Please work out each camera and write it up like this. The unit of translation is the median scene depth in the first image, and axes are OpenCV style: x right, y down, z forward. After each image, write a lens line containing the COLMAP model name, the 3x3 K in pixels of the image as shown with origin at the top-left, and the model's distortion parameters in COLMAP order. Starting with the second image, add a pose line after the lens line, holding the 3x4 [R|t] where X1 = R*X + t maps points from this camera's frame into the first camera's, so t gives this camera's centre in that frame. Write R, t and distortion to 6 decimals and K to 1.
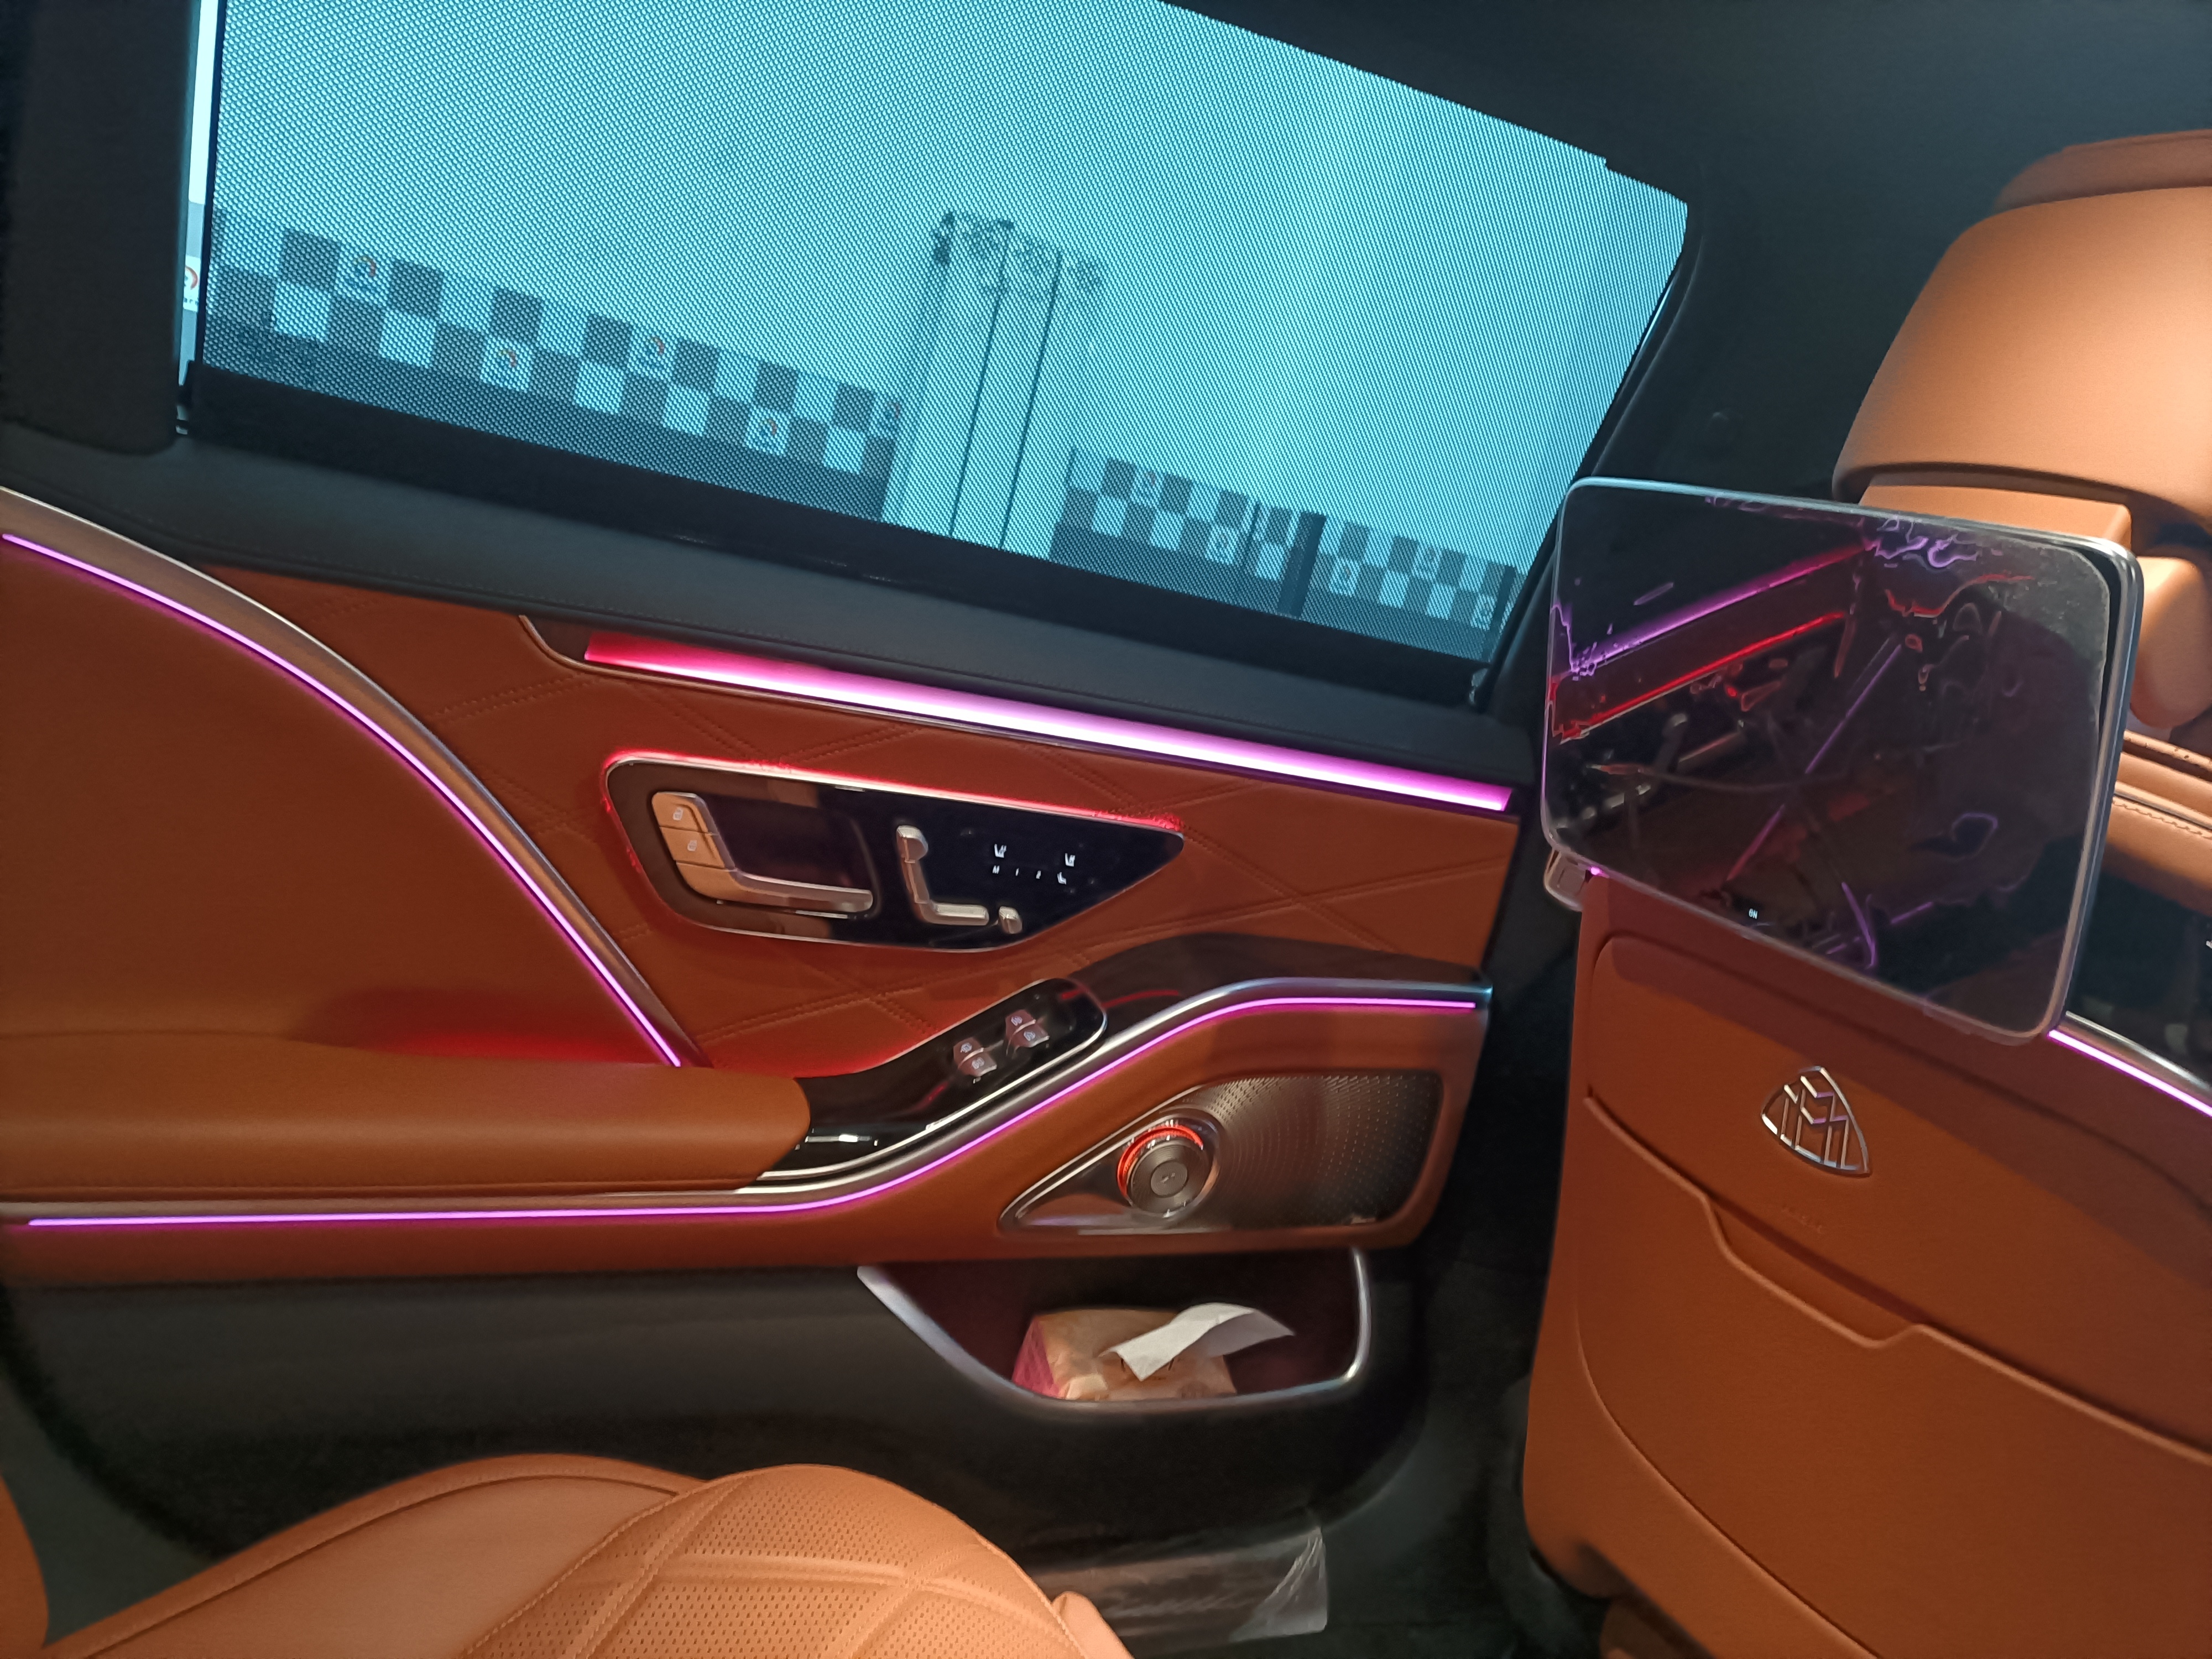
lens RADIAL K [[1624.6, 0, 1106.0], [0, 1624.6, 829.5], [0, 0, 1]] dist [0.032195, -0.009278]
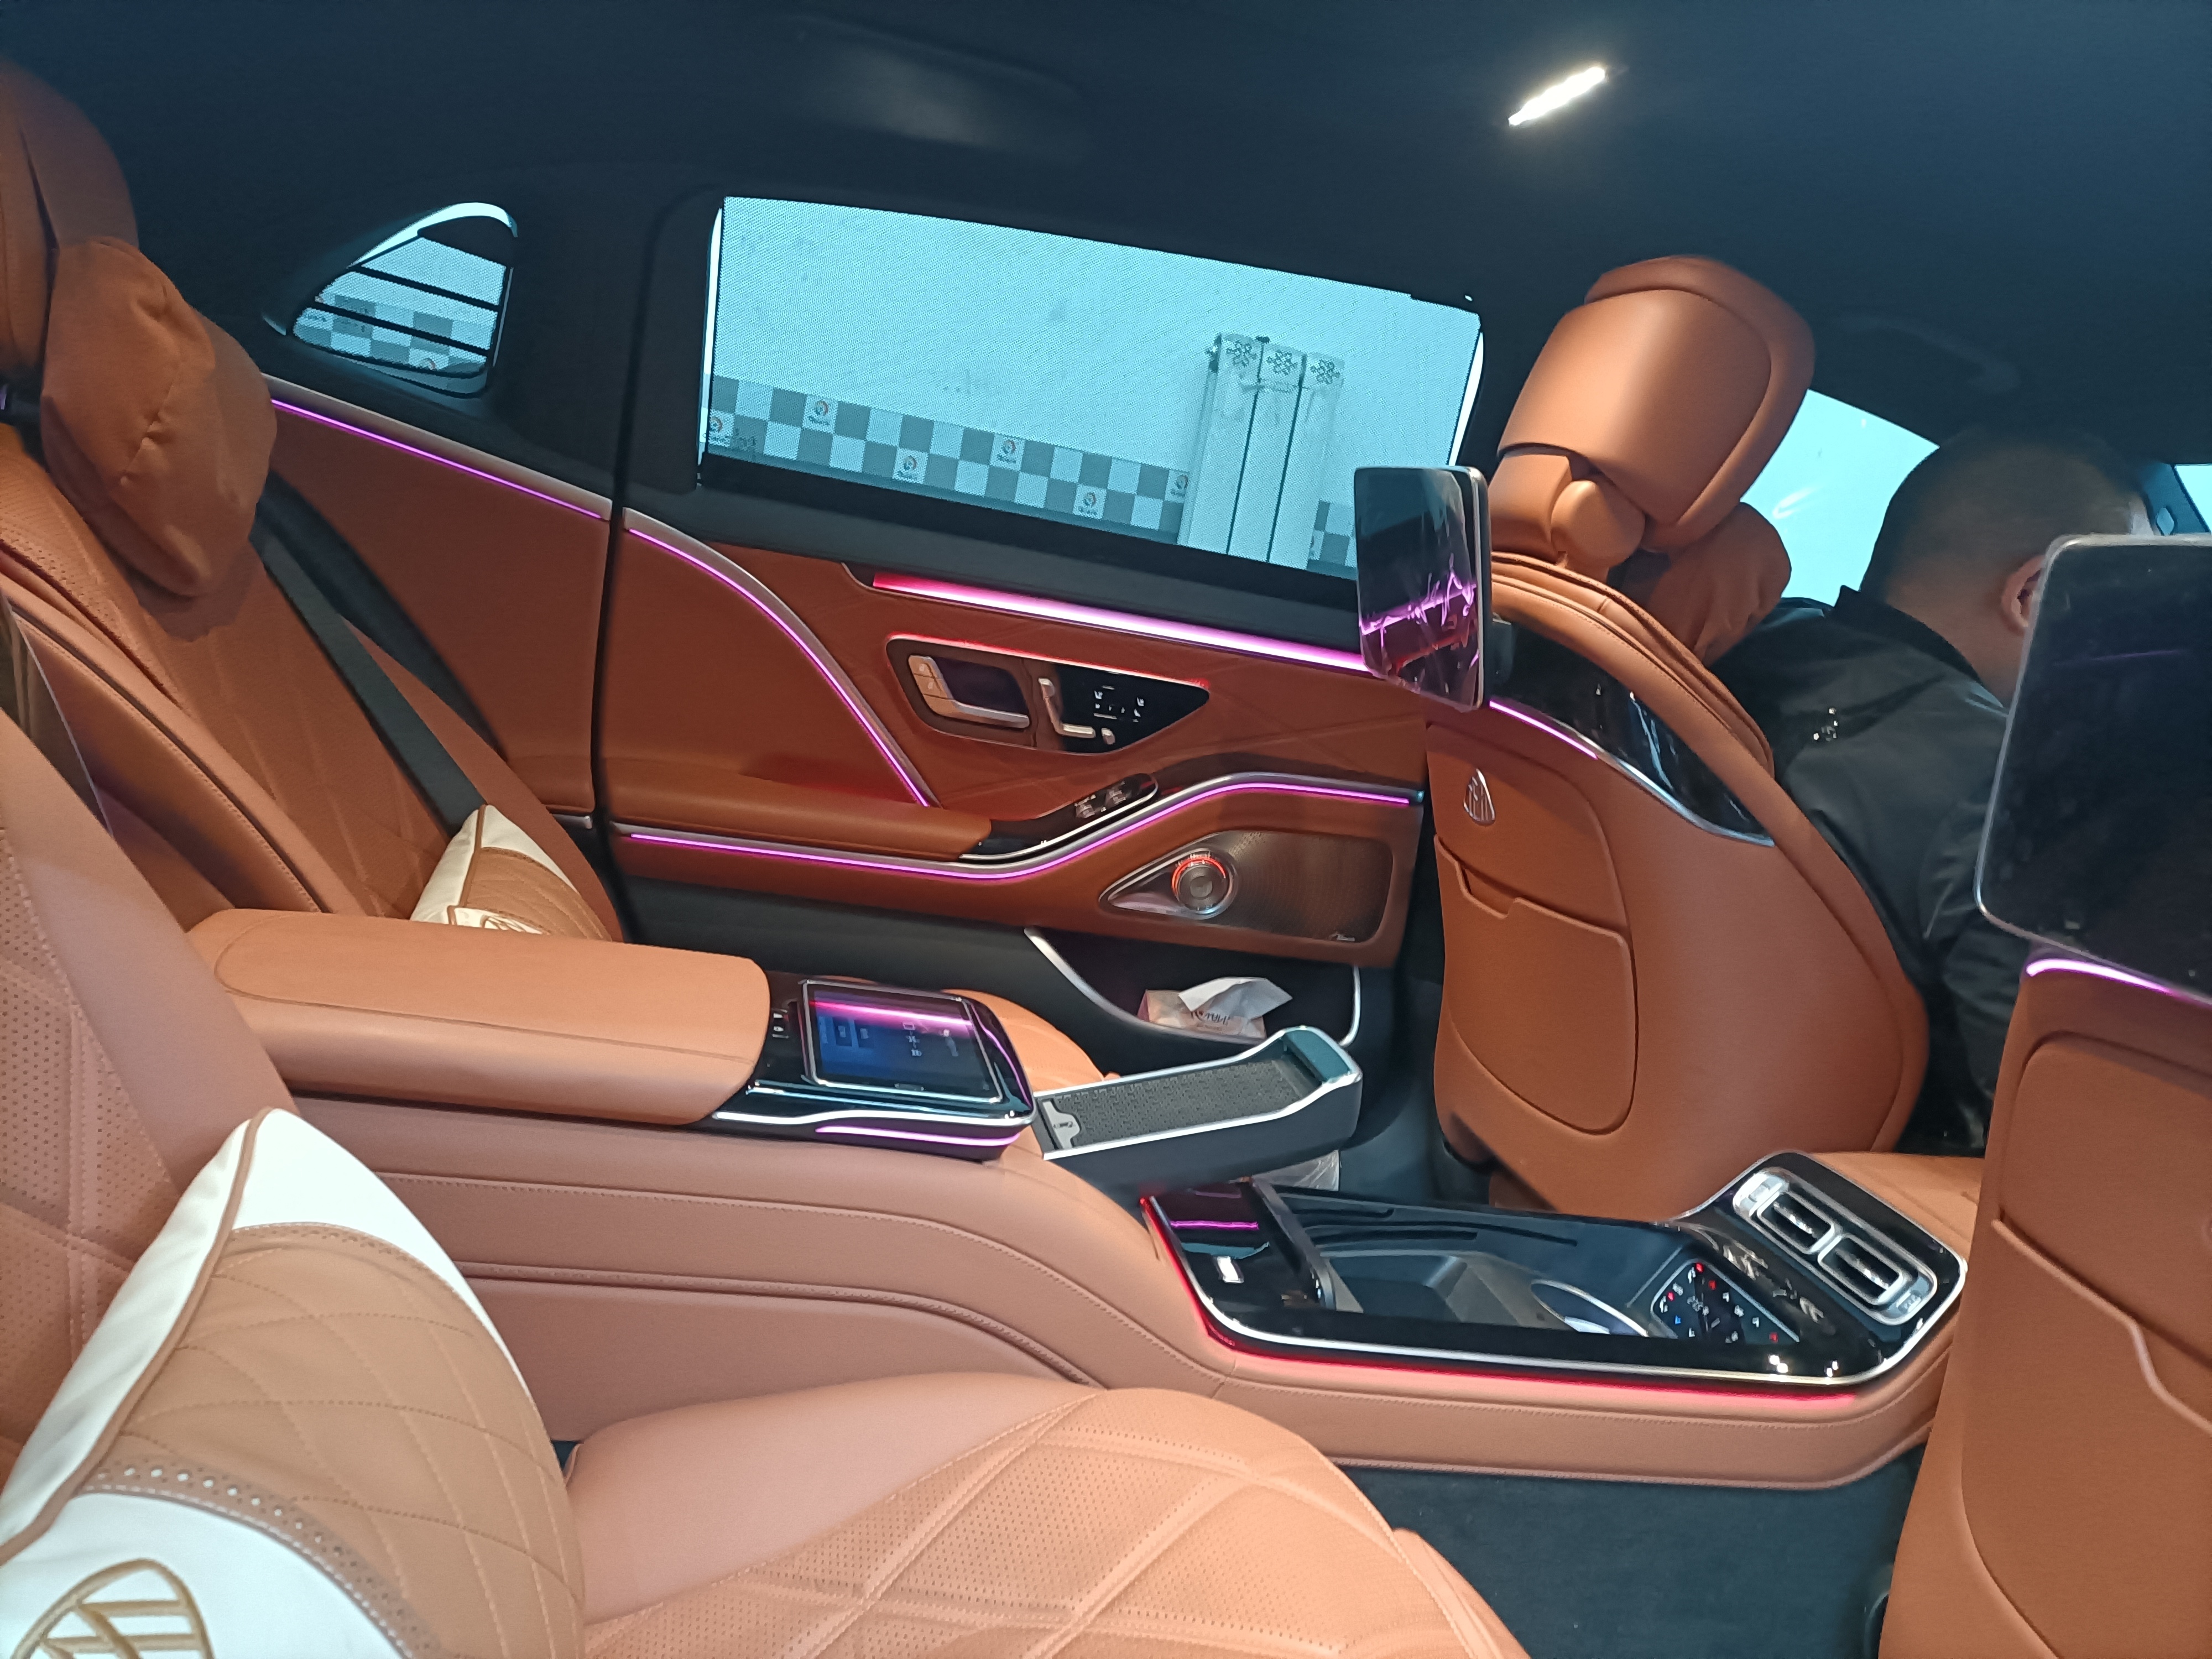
lens RADIAL K [[1624.6, 0, 1106.0], [0, 1624.6, 829.5], [0, 0, 1]] dist [0.032195, -0.009278]
pose [[0.961121, -0.006280, -0.276056, 0.400769], [-0.009718, 0.998353, -0.056546, 0.240375], [0.275957, 0.057030, 0.959477, -0.661107]]
